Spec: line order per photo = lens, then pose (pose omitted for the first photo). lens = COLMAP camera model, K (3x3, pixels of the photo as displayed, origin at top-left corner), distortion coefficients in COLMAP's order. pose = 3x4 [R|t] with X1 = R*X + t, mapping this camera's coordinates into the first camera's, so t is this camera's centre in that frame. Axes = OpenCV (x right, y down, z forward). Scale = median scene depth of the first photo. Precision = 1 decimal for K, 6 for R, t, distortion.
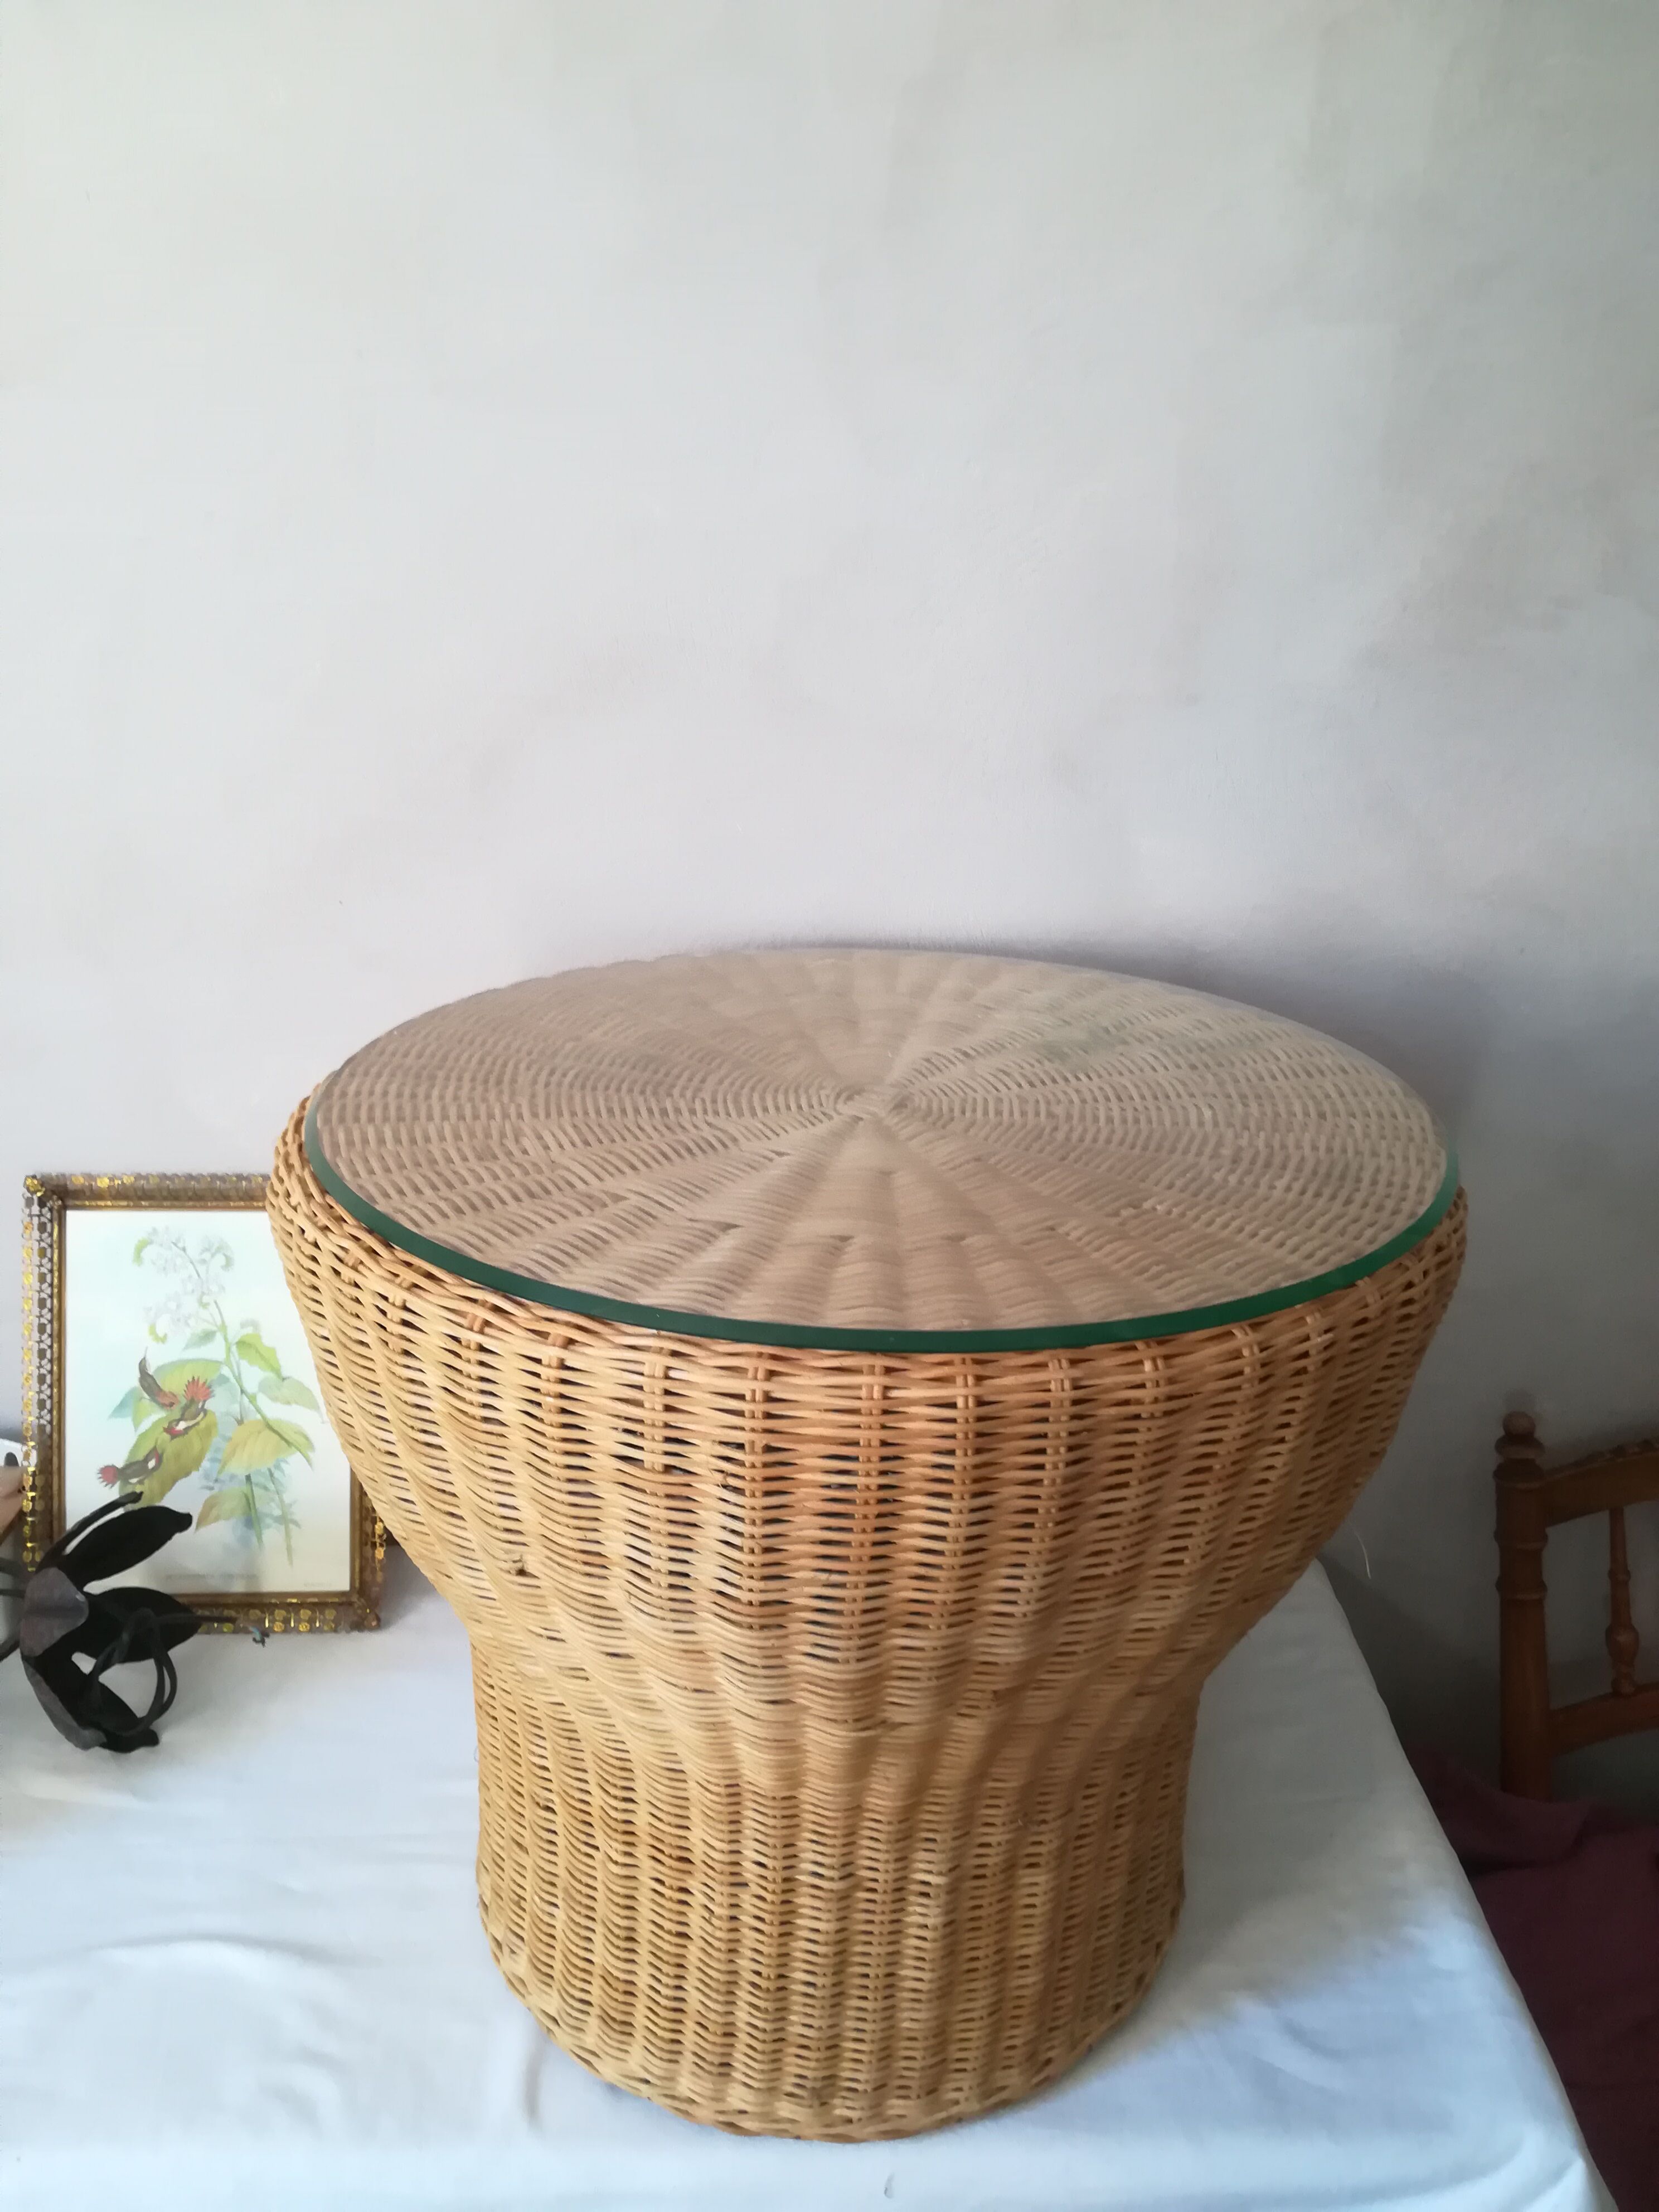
lens RADIAL K [[1759.1, 0, 829.5], [0, 1759.1, 1106.0], [0, 0, 1]] dist [0.071474, -0.121535]
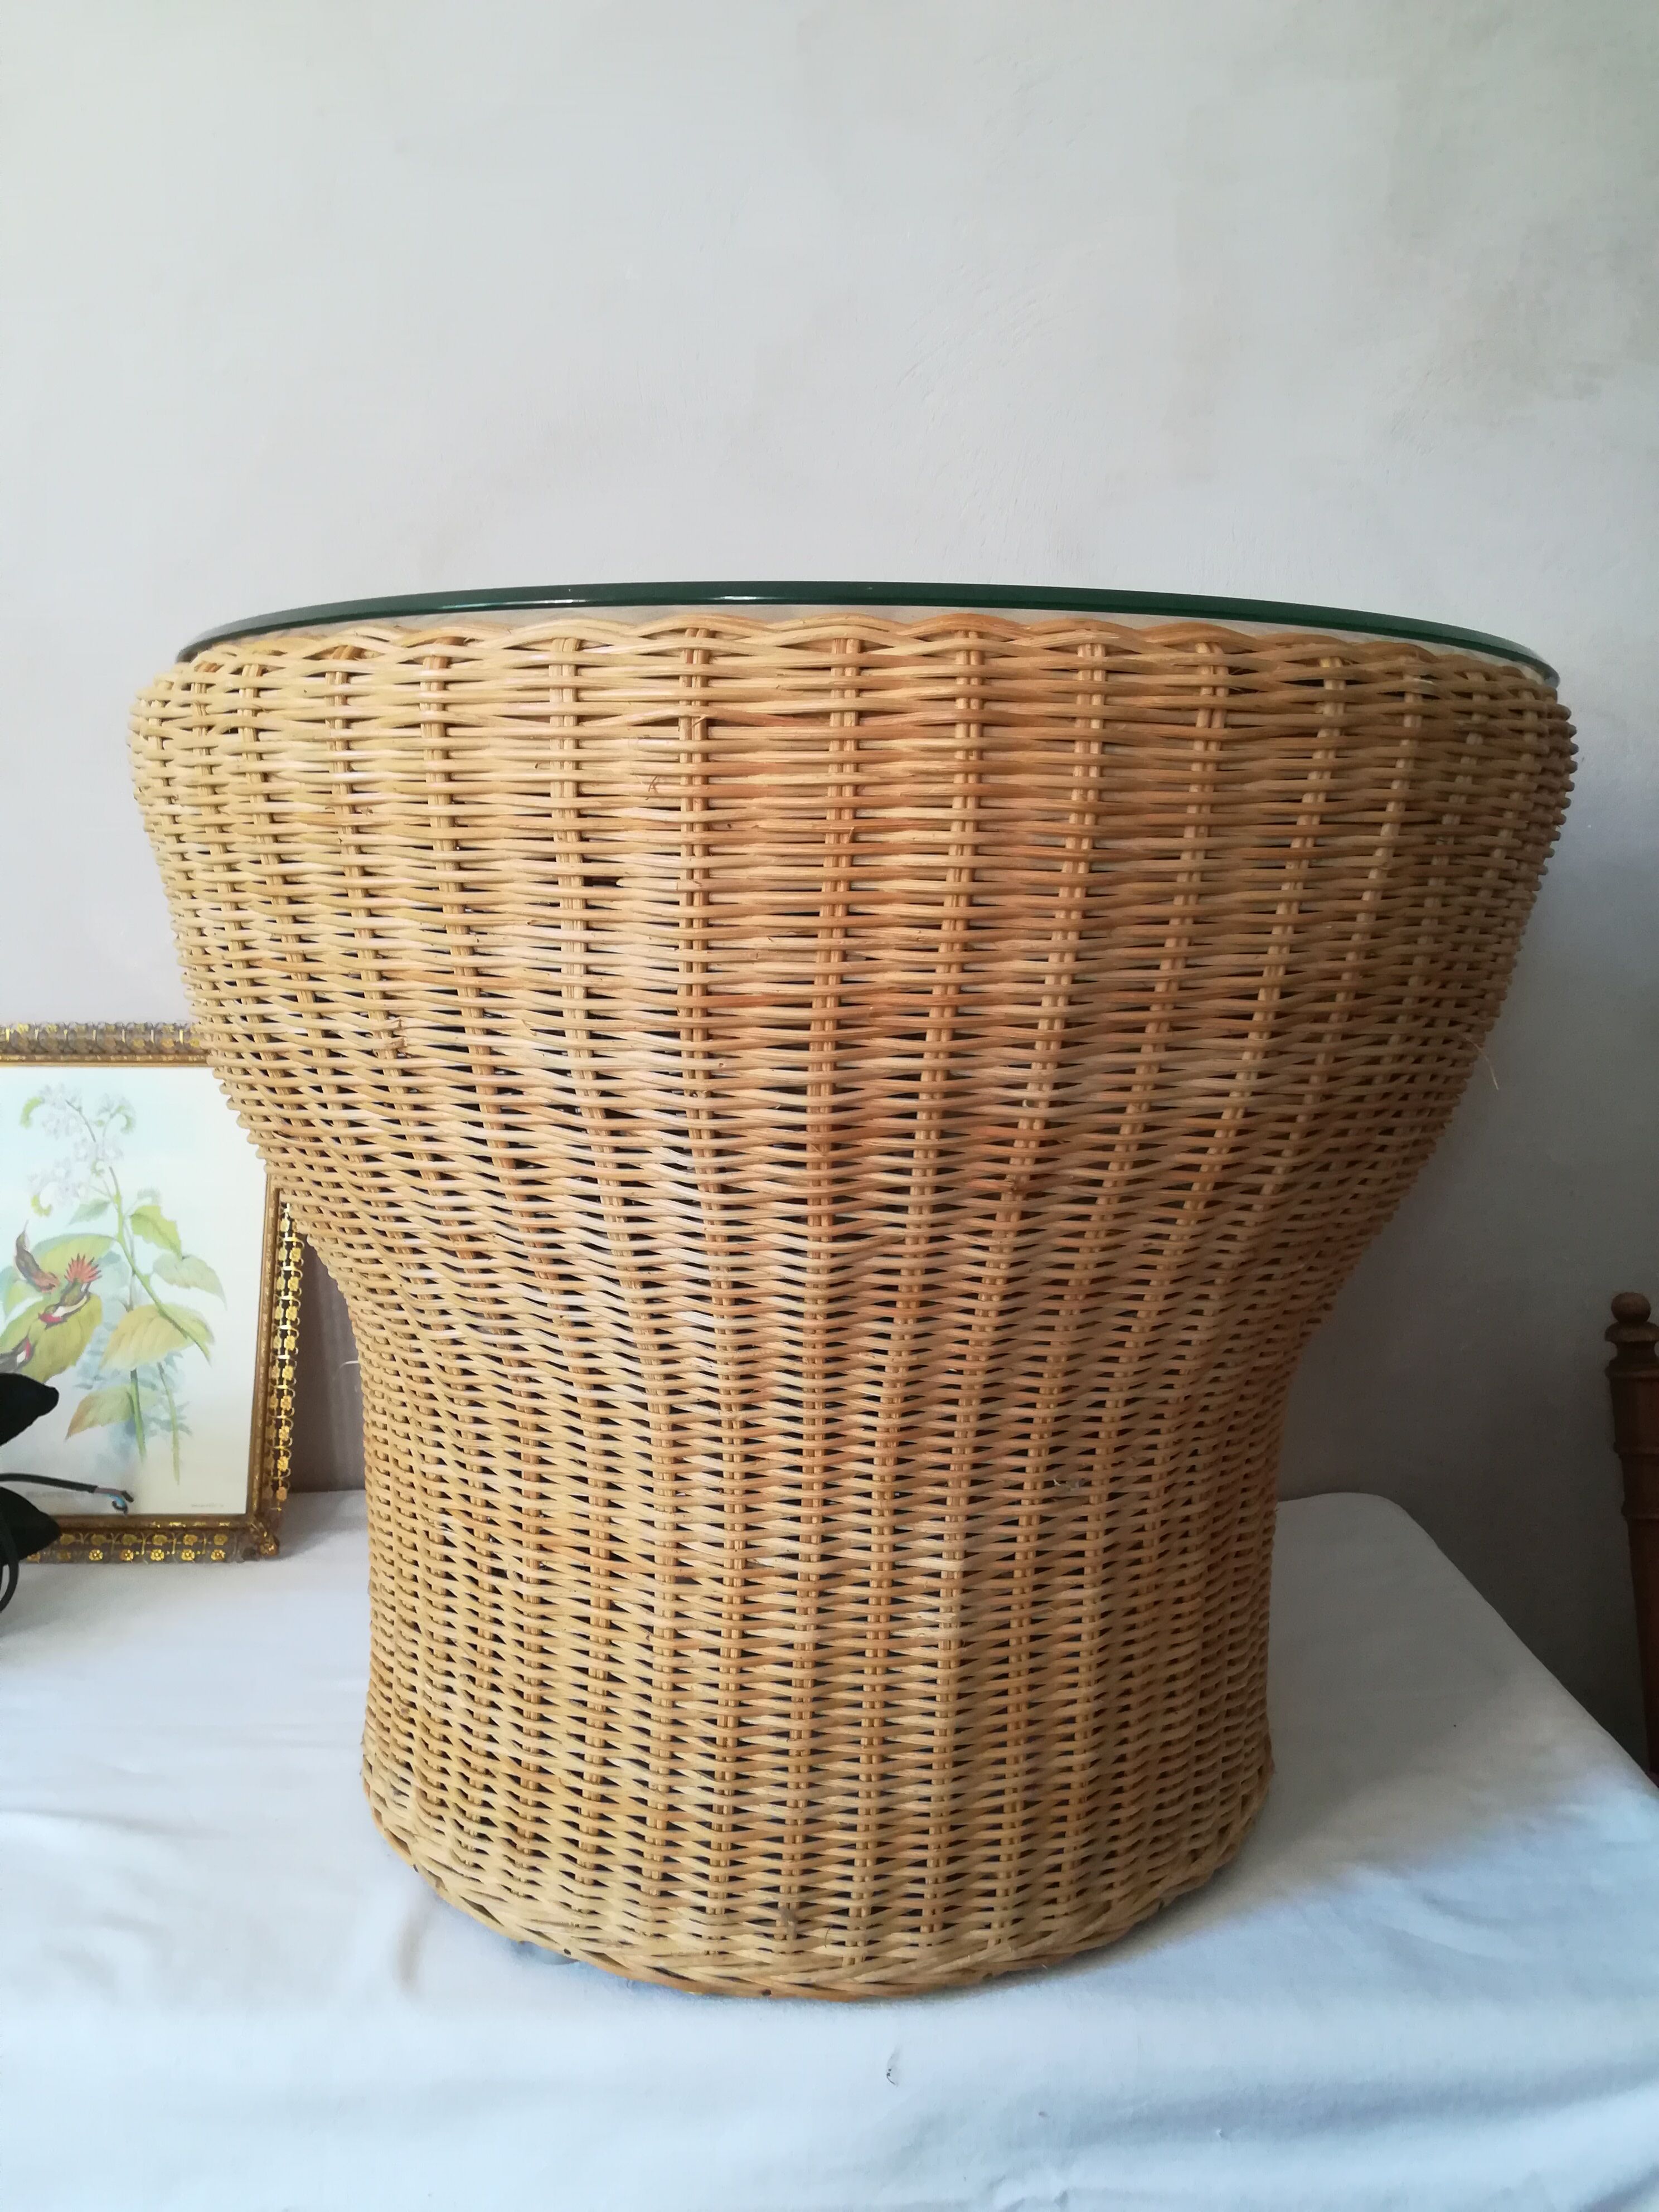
lens RADIAL K [[1759.1, 0, 829.5], [0, 1759.1, 1106.0], [0, 0, 1]] dist [0.071474, -0.121535]
pose [[0.999936, -0.009035, -0.006823, 0.014065], [0.007385, 0.977292, -0.211769, 0.327026], [0.008581, 0.211705, 0.977296, 0.180975]]
